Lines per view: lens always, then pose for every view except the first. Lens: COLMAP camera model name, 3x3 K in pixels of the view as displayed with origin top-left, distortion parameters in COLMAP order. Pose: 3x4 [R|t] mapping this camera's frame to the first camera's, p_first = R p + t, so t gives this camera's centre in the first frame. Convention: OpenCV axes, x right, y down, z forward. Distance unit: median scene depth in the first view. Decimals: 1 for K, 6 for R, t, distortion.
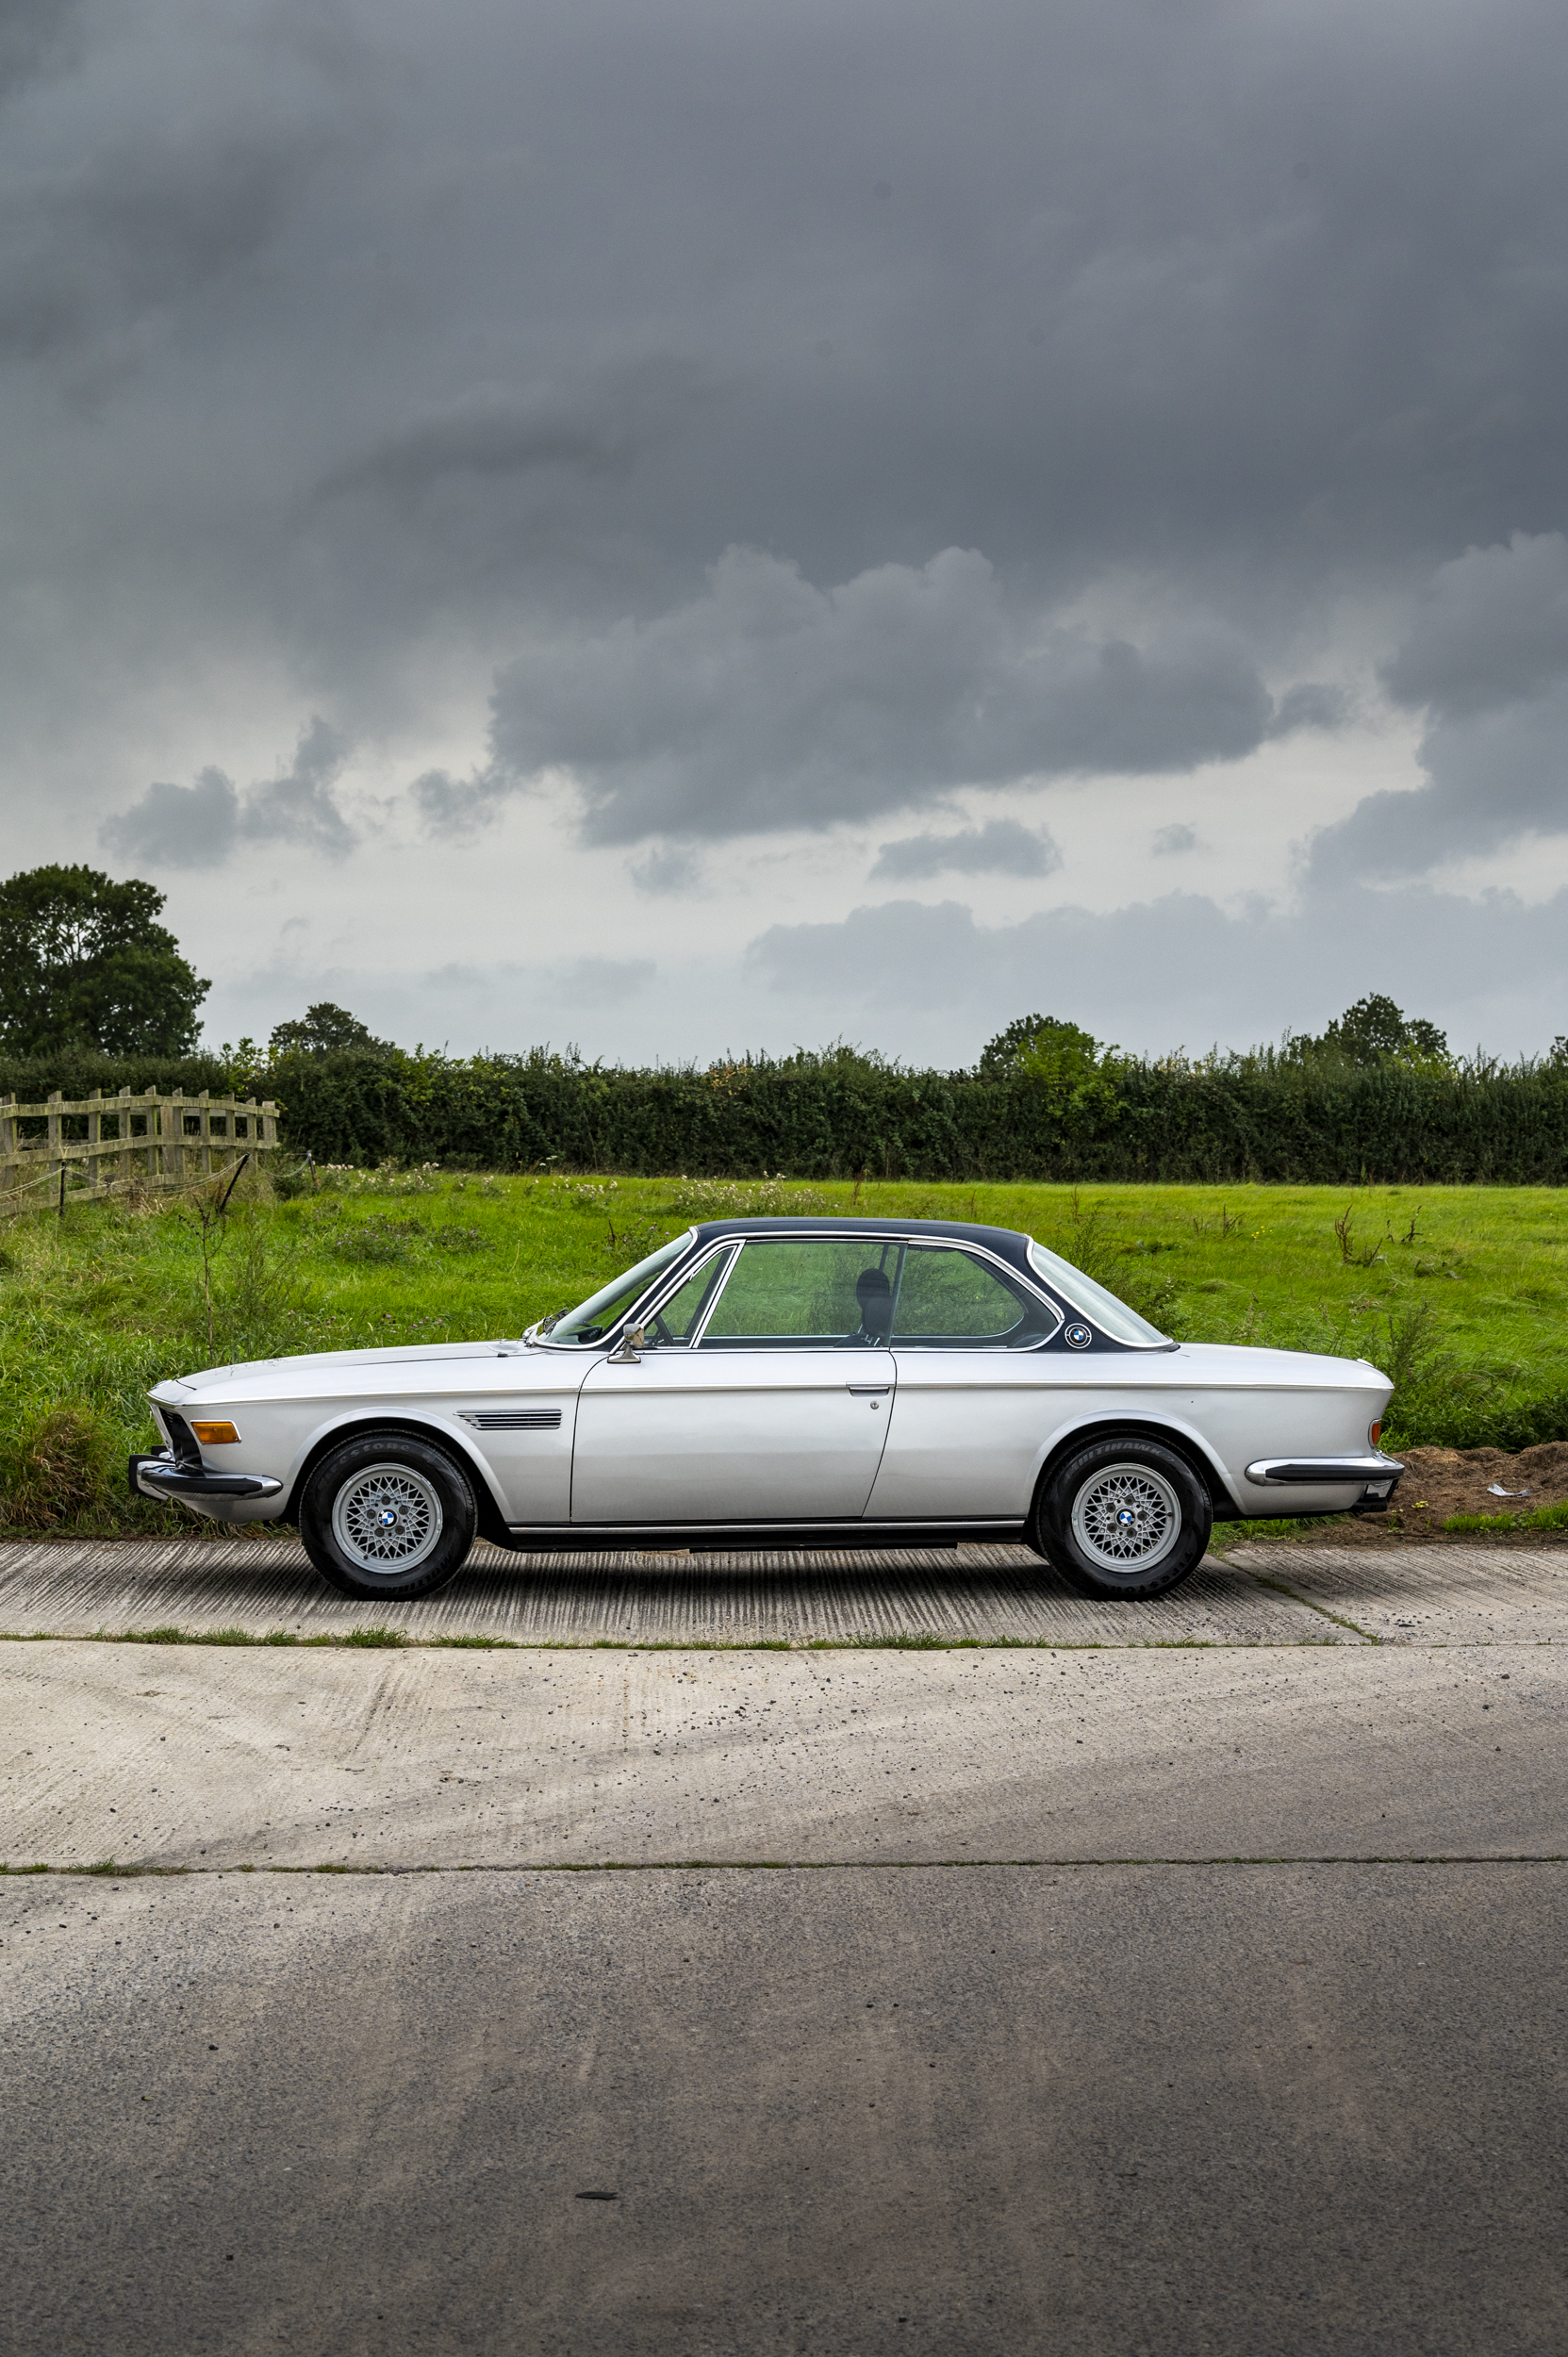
lens RADIAL K [[4625.7, 0, 784.0], [0, 4625.7, 1178.5], [0, 0, 1]] dist [-0.023206, 0.041075]
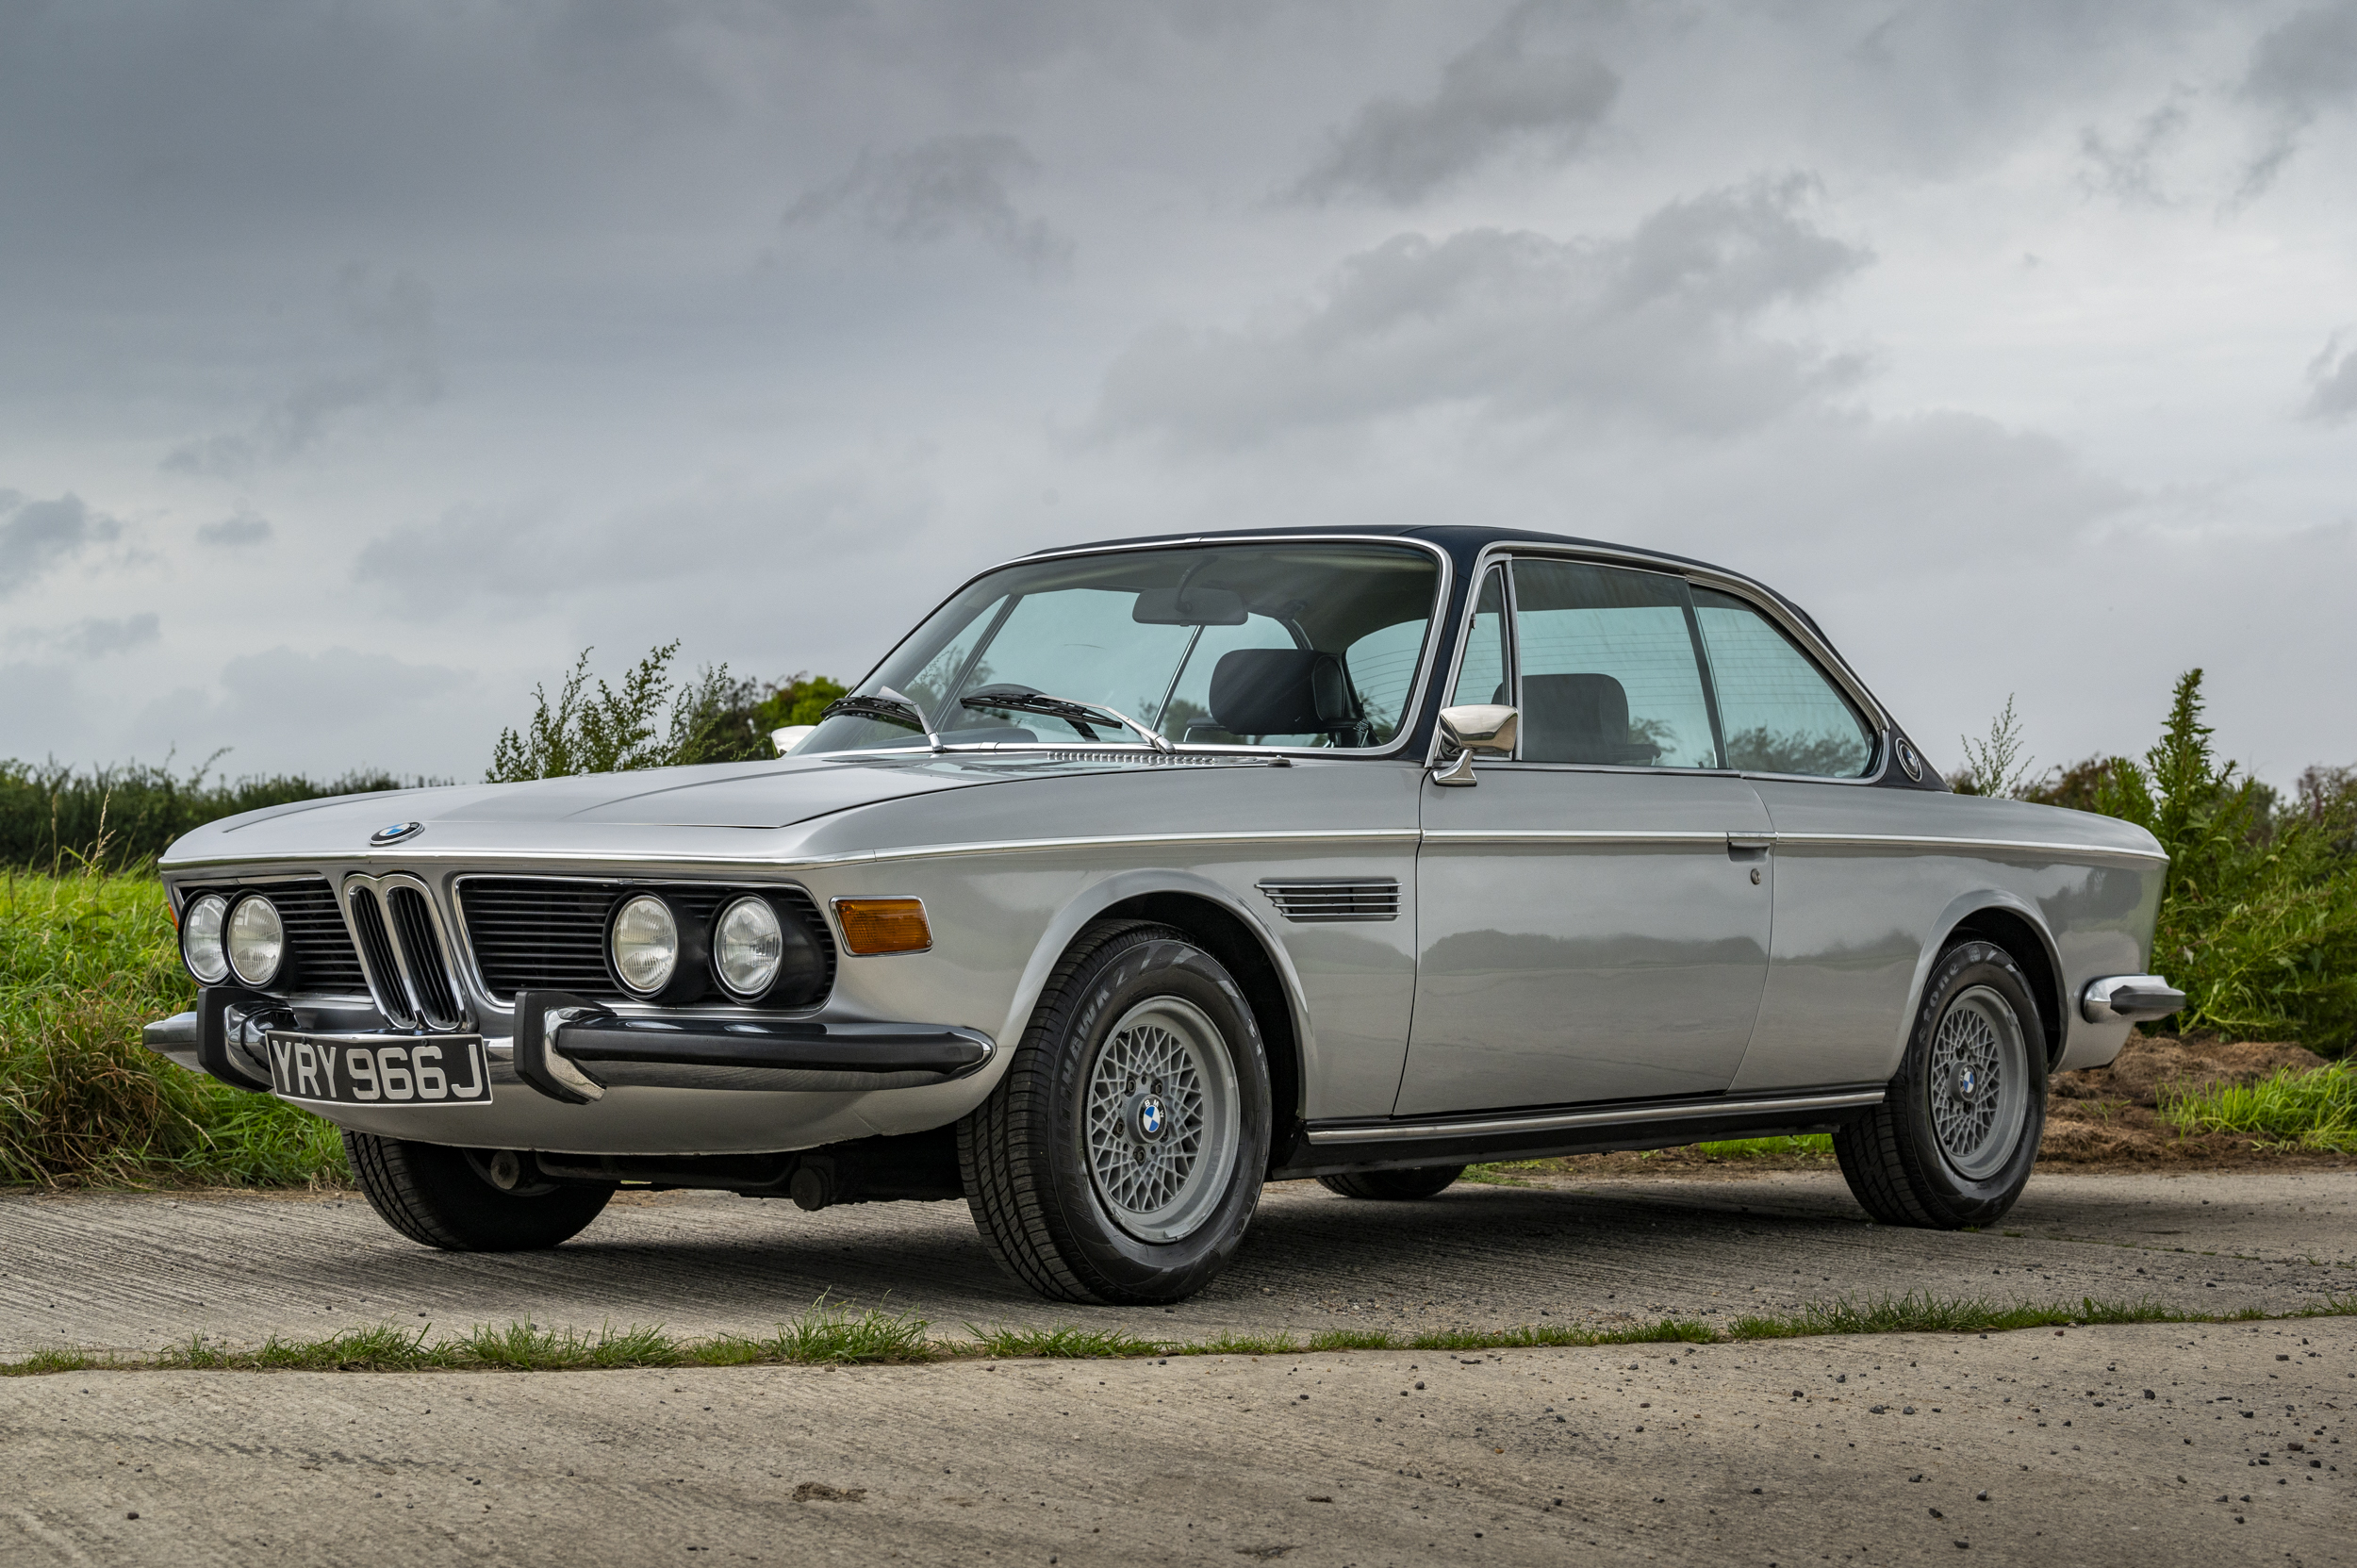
lens RADIAL K [[4625.7, 0, 1178.5], [0, 4625.7, 784.0], [0, 0, 1]] dist [-0.023206, 0.041075]
pose [[0.671796, 0.025230, 0.740307, -0.415810], [0.023564, 0.998186, -0.055403, 0.065688], [-0.740362, 0.054664, 0.669983, 0.687782]]
